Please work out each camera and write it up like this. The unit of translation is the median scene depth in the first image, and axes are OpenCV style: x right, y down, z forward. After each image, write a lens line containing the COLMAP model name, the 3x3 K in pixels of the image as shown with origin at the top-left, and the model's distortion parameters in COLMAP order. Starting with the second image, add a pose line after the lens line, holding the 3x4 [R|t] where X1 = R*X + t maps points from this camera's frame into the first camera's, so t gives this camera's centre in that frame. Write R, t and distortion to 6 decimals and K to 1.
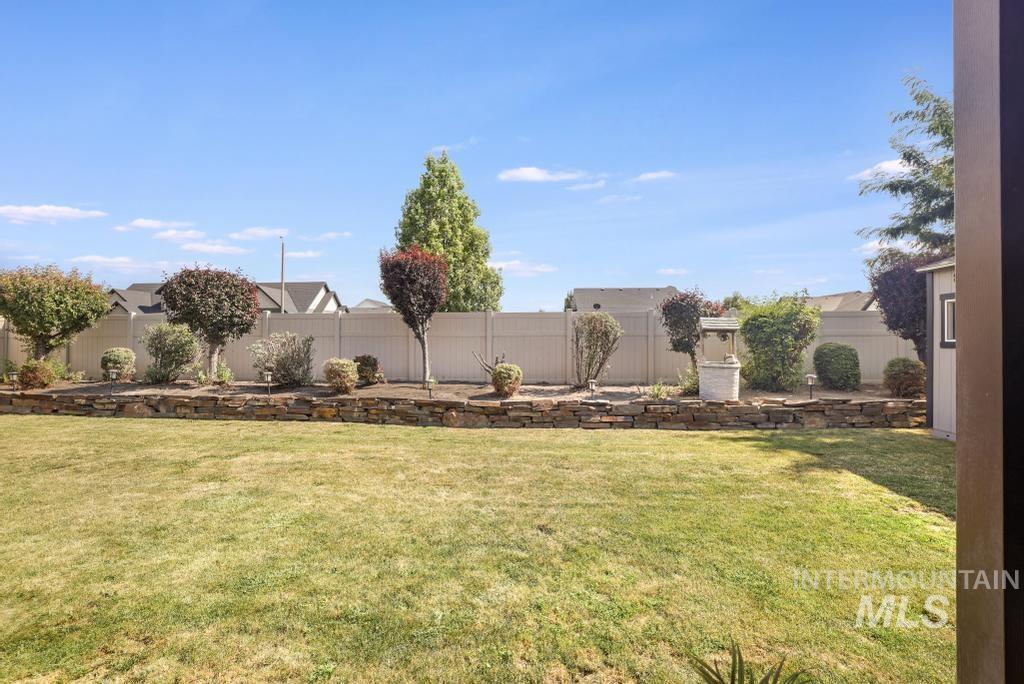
lens RADIAL K [[453.3, 0, 518.2], [0, 453.3, 334.5], [0, 0, 1]] dist [-0.051604, 0.021194]
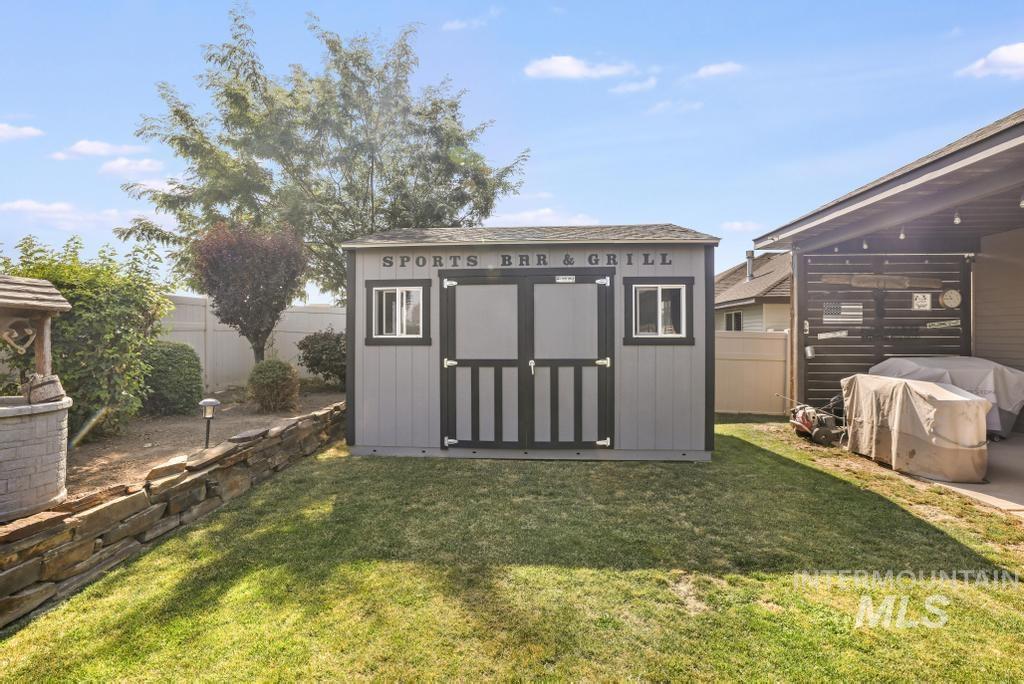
lens RADIAL K [[440.0, 0, 510.4], [0, 440.0, 333.7], [0, 0, 1]] dist [-0.048778, 0.019412]
pose [[-0.012547, 0.003356, 0.999916, 0.112110], [-0.008360, 0.999959, -0.003461, 0.007296], [-0.999886, -0.008402, -0.012518, 0.604932]]
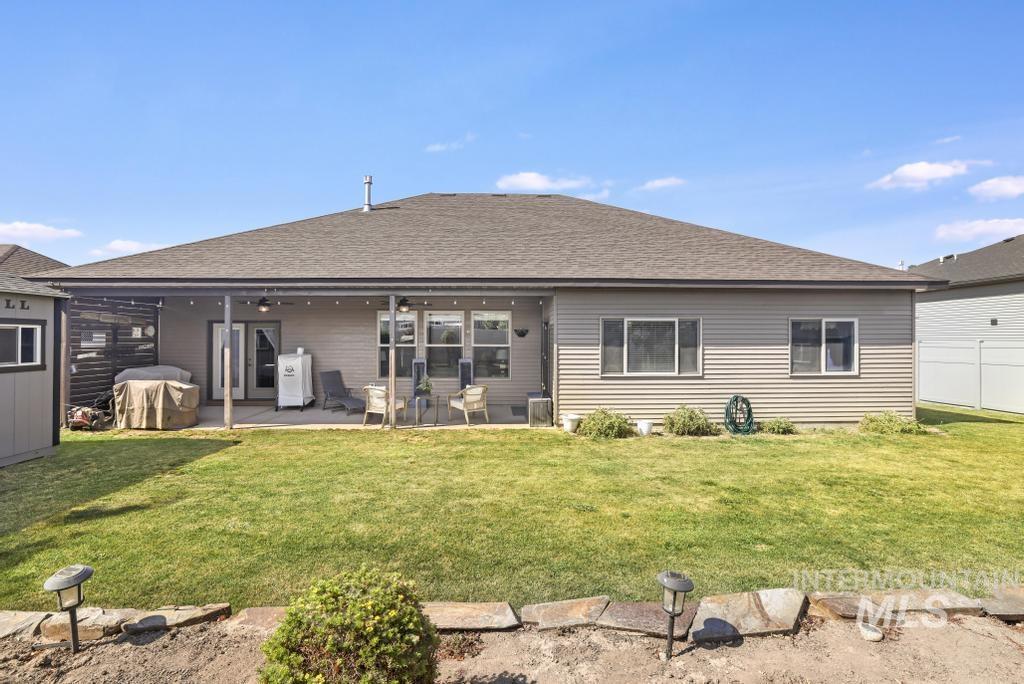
lens RADIAL K [[416.7, 0, 497.5], [0, 416.7, 339.6], [0, 0, 1]] dist [0.000095, 0.000046]
pose [[-0.993981, -0.007686, -0.109279, -0.046869], [-0.006390, 0.999905, -0.012202, -0.034767], [0.109363, -0.011431, -0.993936, 1.224180]]
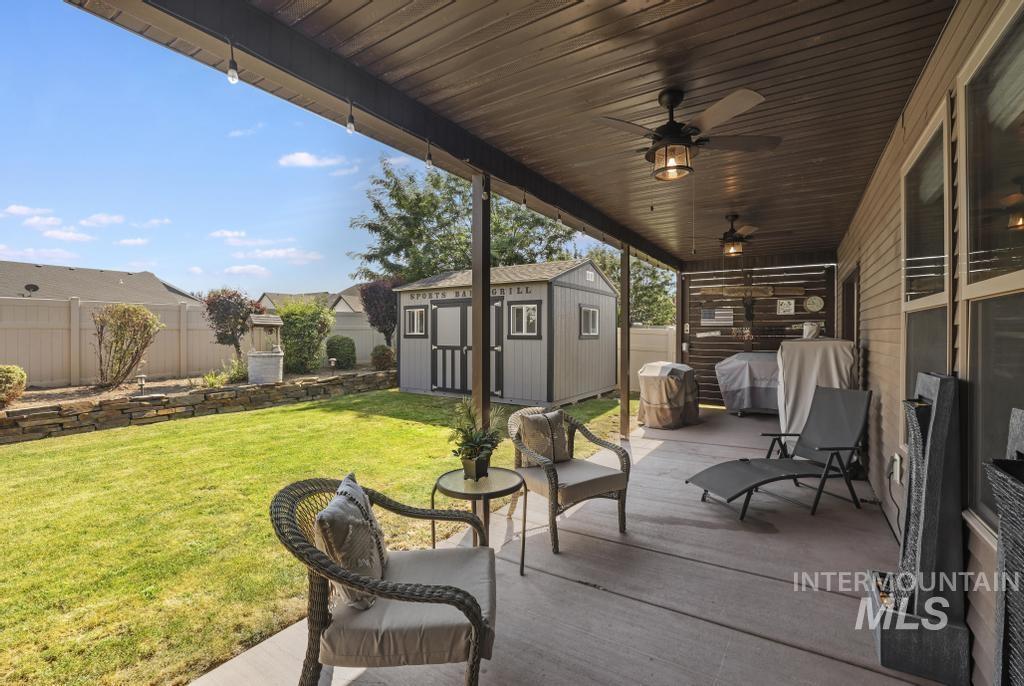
lens RADIAL K [[440.0, 0, 510.4], [0, 440.0, 334.7], [0, 0, 1]] dist [-0.048778, 0.019412]
pose [[0.481281, -0.004024, 0.876557, -0.253986], [-0.010491, 0.999891, 0.010350, -0.003447], [-0.876504, -0.014178, 0.481186, -0.129062]]
